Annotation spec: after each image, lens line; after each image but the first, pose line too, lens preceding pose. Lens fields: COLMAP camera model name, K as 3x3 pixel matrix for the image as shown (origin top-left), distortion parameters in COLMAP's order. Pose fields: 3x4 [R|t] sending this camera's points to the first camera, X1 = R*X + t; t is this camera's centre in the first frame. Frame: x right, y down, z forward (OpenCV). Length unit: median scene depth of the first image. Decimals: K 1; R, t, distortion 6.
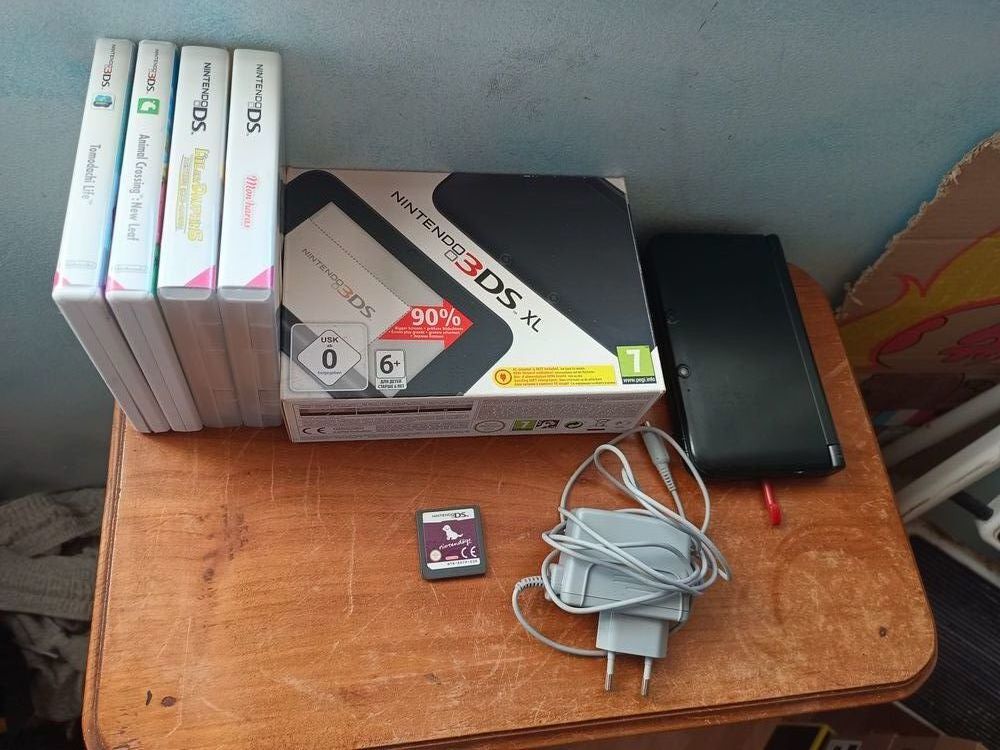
lens RADIAL K [[749.2, 0, 504.5], [0, 749.2, 386.5], [0, 0, 1]] dist [0.000212, -0.012234]
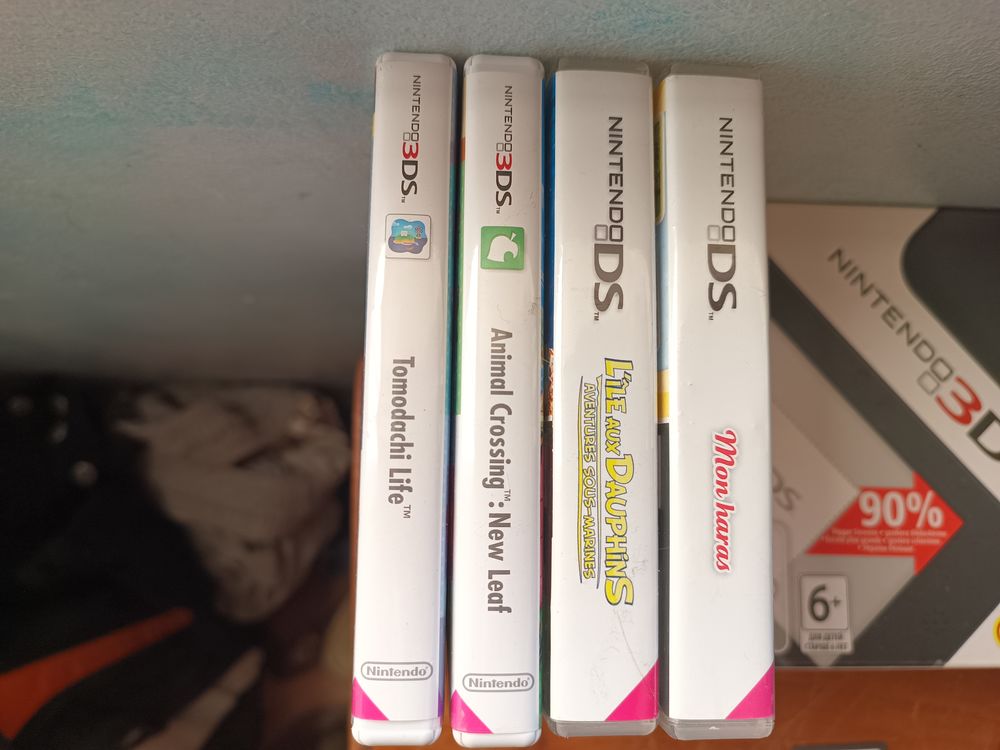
lens RADIAL K [[767.5, 0, 500.0], [0, 767.5, 375.0], [0, 0, 1]] dist [-0.020177, -0.001737]
pose [[0.985591, 0.095743, -0.139442, -0.342668], [-0.049800, 0.952093, 0.301727, -0.373285], [0.161650, -0.290435, 0.943142, 0.455375]]
